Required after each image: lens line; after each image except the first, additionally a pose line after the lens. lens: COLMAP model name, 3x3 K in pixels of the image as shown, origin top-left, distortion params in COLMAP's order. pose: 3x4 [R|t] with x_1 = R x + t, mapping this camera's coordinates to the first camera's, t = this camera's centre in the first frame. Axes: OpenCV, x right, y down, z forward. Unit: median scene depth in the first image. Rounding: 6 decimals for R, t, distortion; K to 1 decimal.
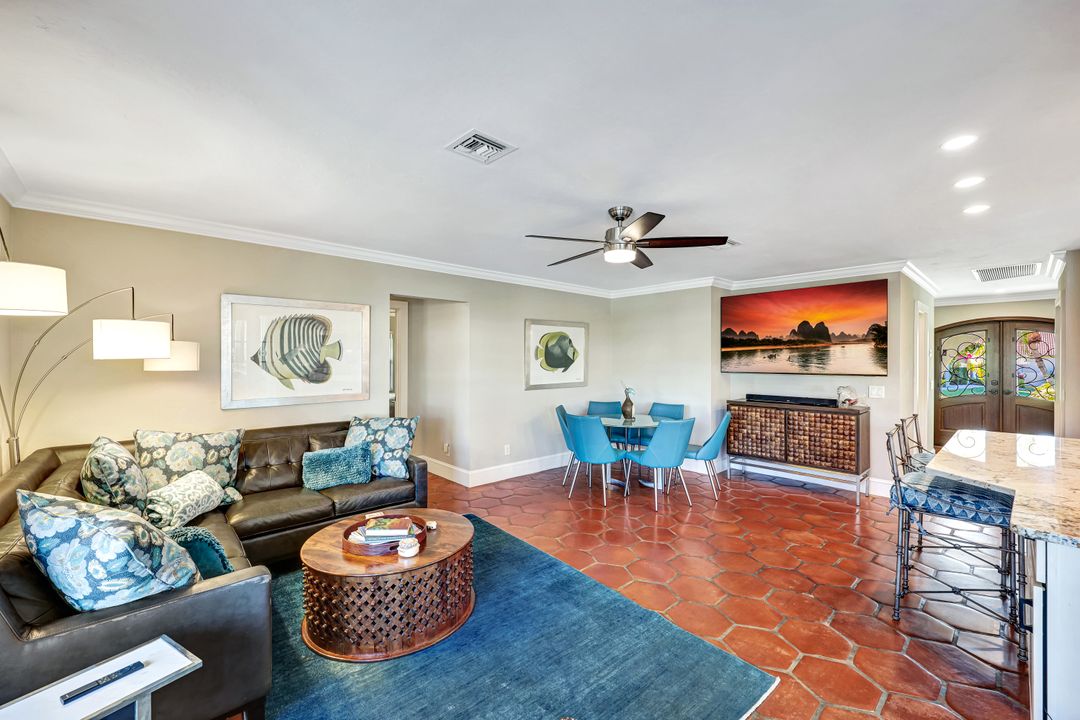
lens RADIAL K [[438.4, 0, 538.4], [0, 438.4, 359.6], [0, 0, 1]] dist [0.003006, -0.000259]
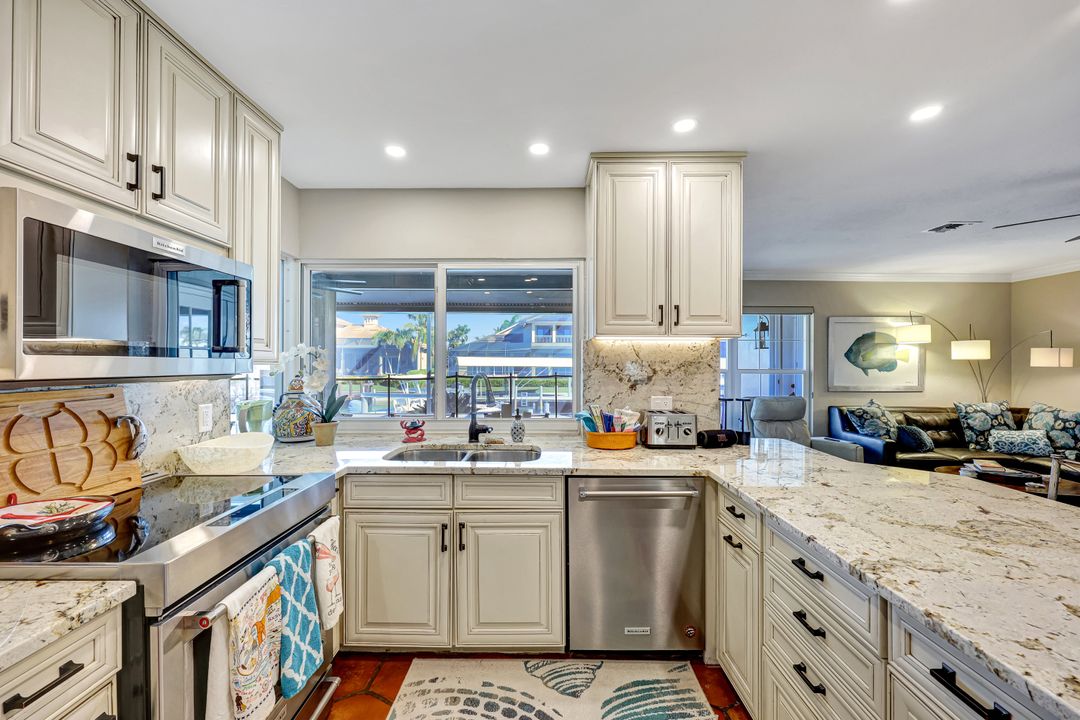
lens RADIAL K [[438.4, 0, 538.7], [0, 438.4, 360.8], [0, 0, 1]] dist [0.003006, -0.000259]
pose [[-0.678449, -0.007531, -0.734609, 1.512613], [-0.004585, 0.999971, -0.006017, 0.019954], [0.734633, -0.000714, -0.678464, 0.698057]]
